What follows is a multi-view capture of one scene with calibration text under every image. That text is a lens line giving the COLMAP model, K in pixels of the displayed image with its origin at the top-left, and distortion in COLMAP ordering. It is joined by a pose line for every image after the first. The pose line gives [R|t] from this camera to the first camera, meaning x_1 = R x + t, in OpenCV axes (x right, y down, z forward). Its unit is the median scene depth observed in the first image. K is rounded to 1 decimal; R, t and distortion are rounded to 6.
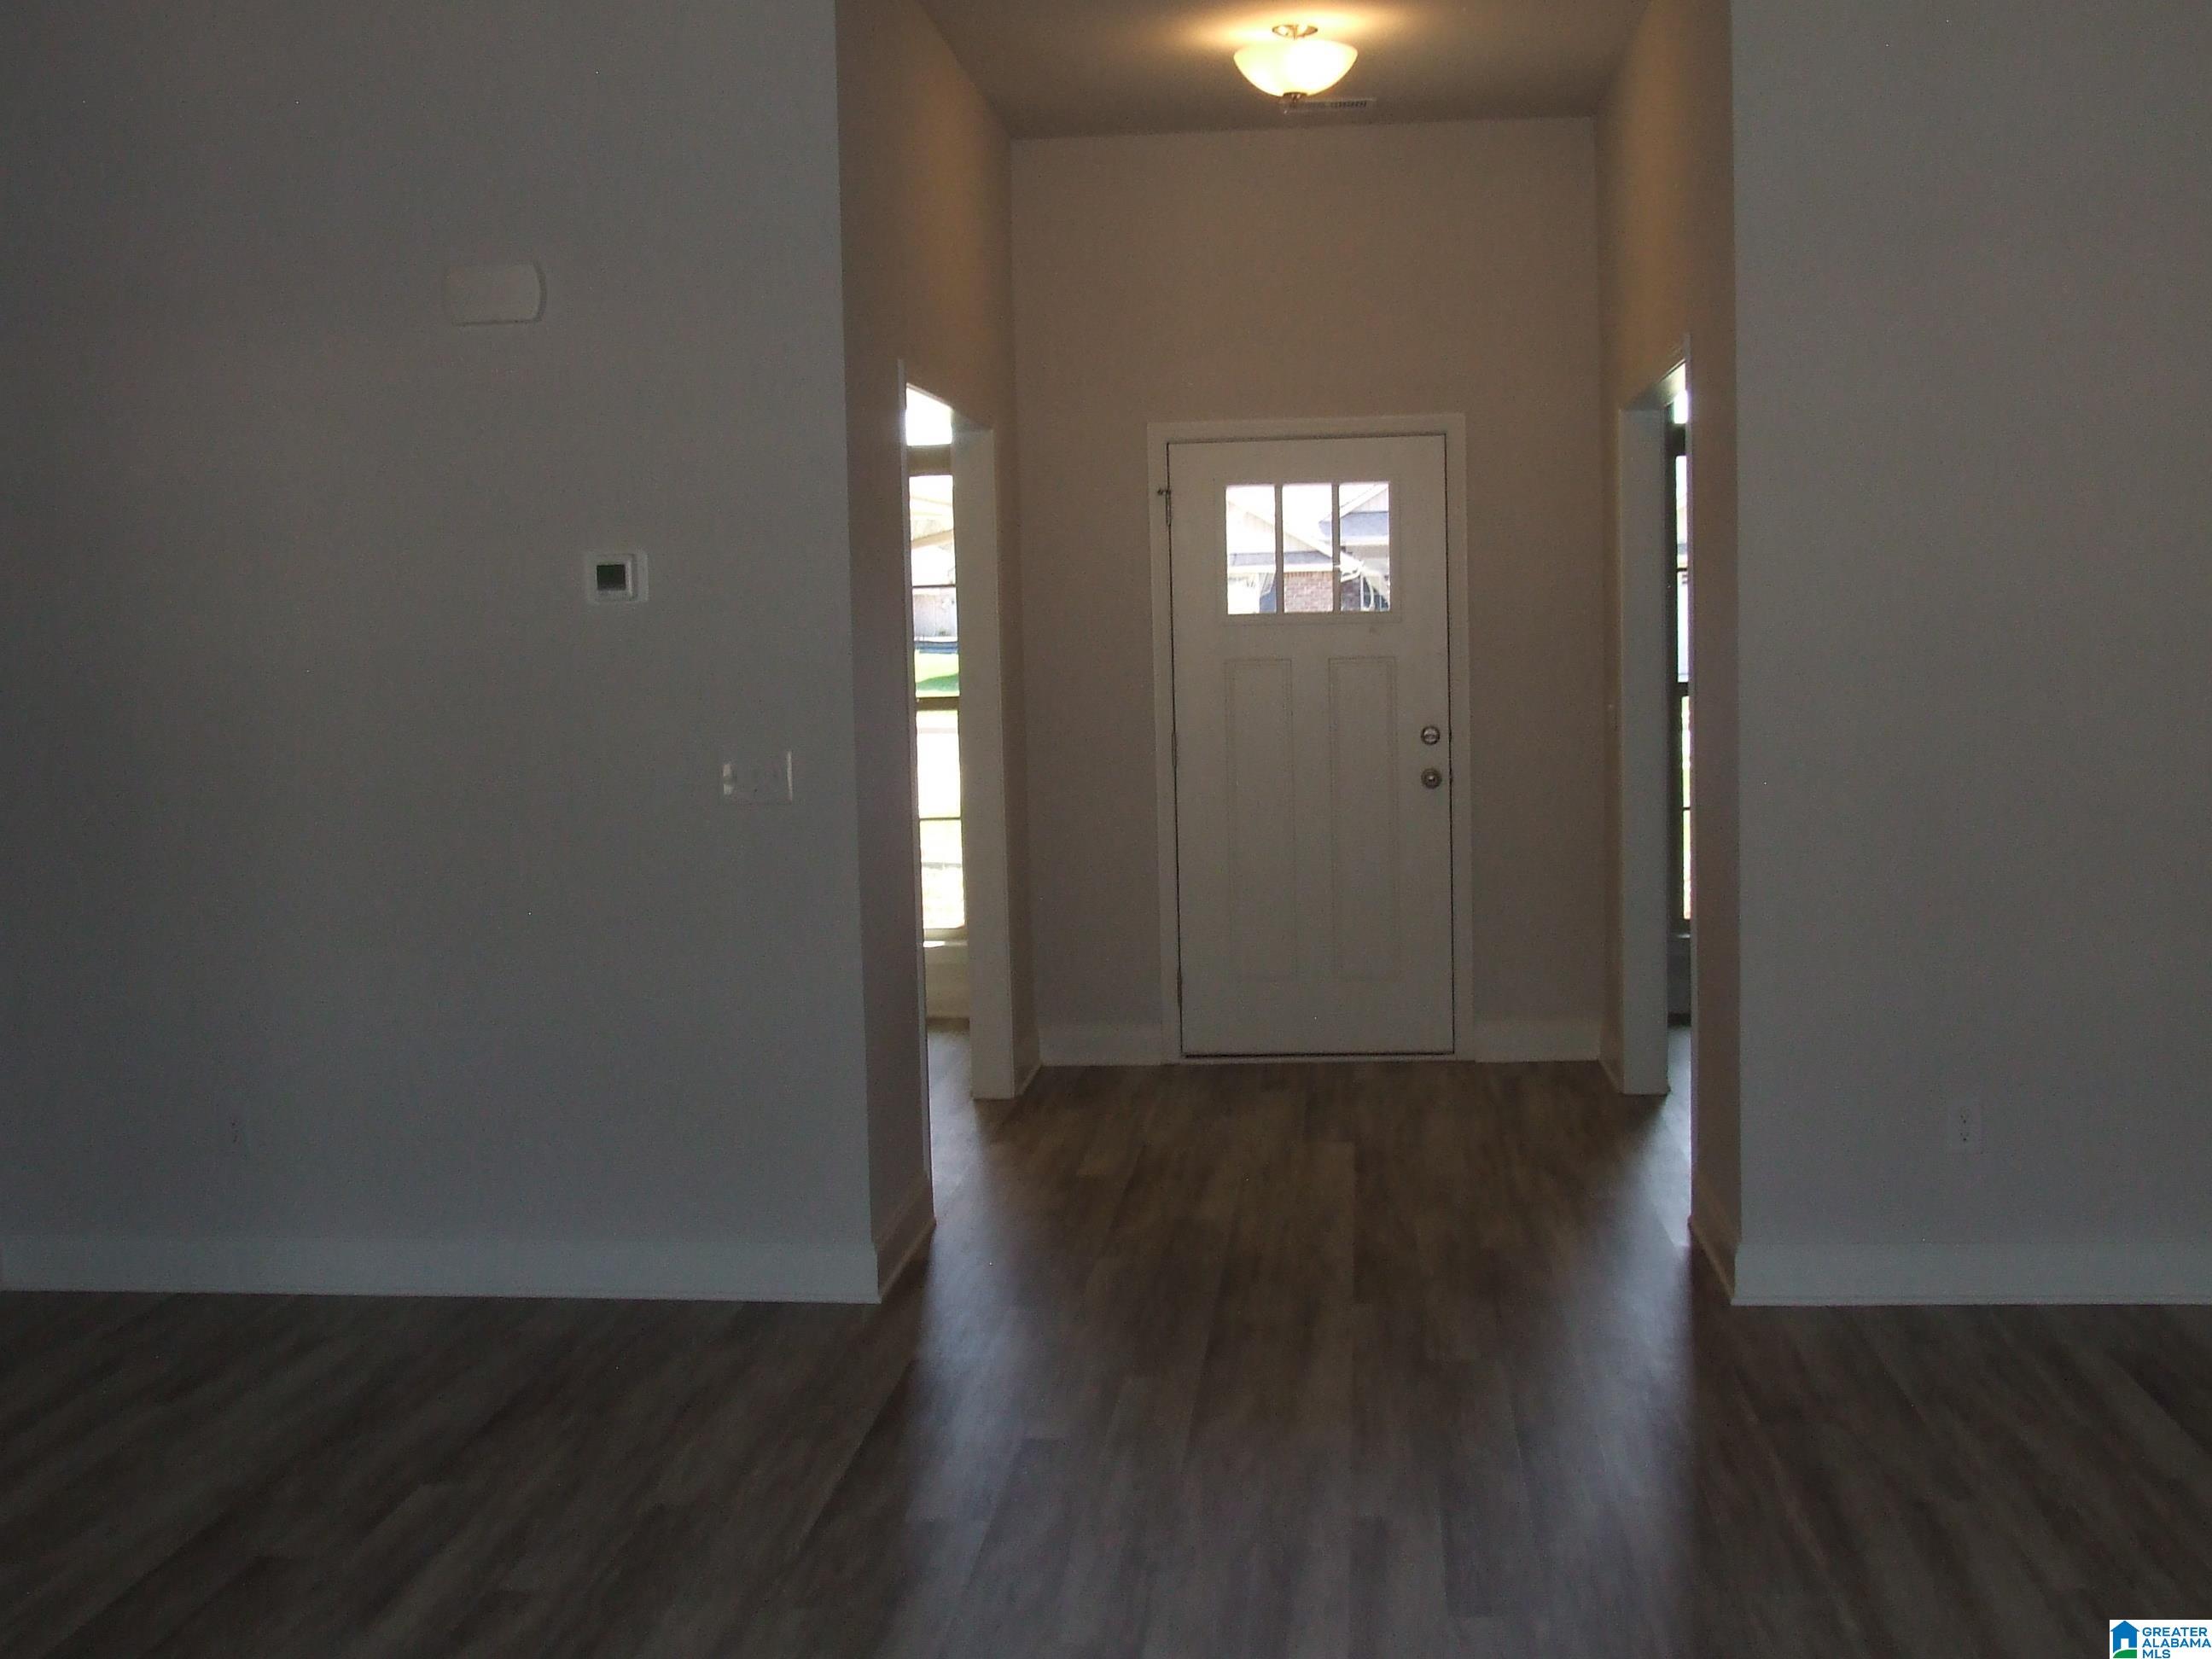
lens RADIAL K [[2423.2, 0, 1088.1], [0, 2423.2, 819.9], [0, 0, 1]] dist [-0.098961, 0.115493]
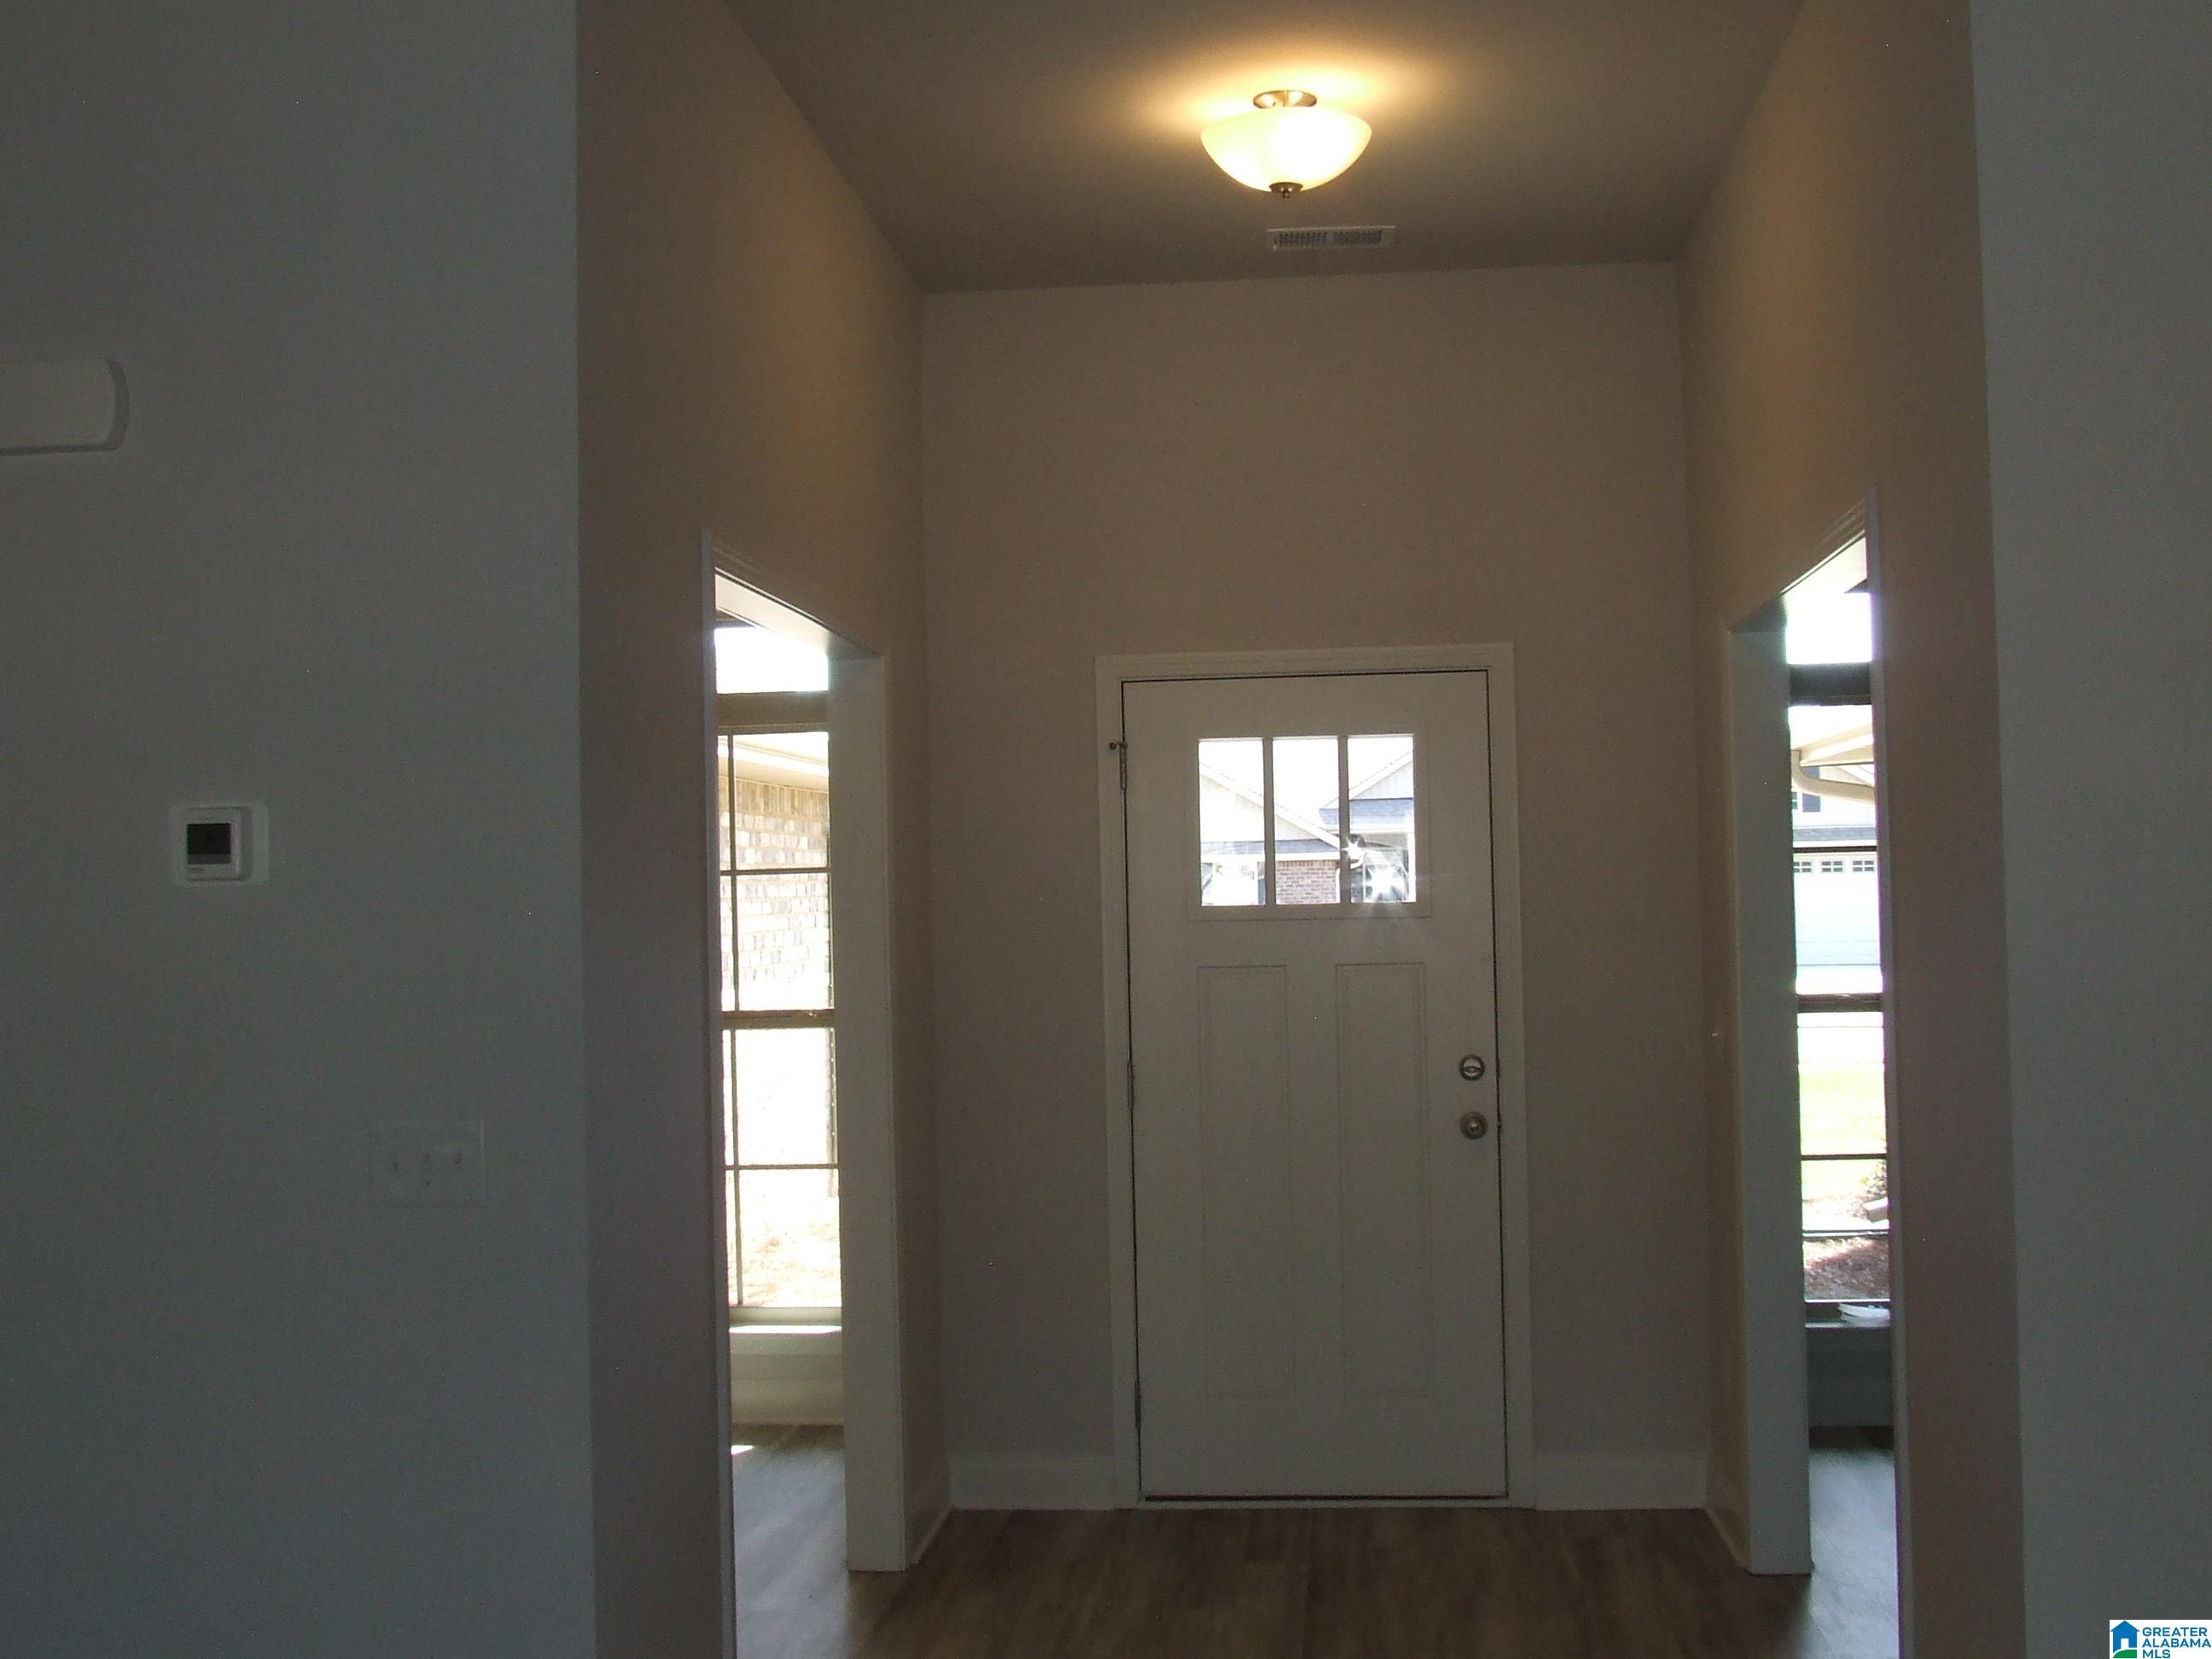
lens RADIAL K [[2423.2, 0, 1088.1], [0, 2423.2, 819.9], [0, 0, 1]] dist [-0.098961, 0.115493]
pose [[0.999991, 0.004271, -0.000836, 0.022860], [-0.004341, 0.992828, -0.119474, -0.021498], [0.000320, 0.119477, 0.992837, 0.247439]]
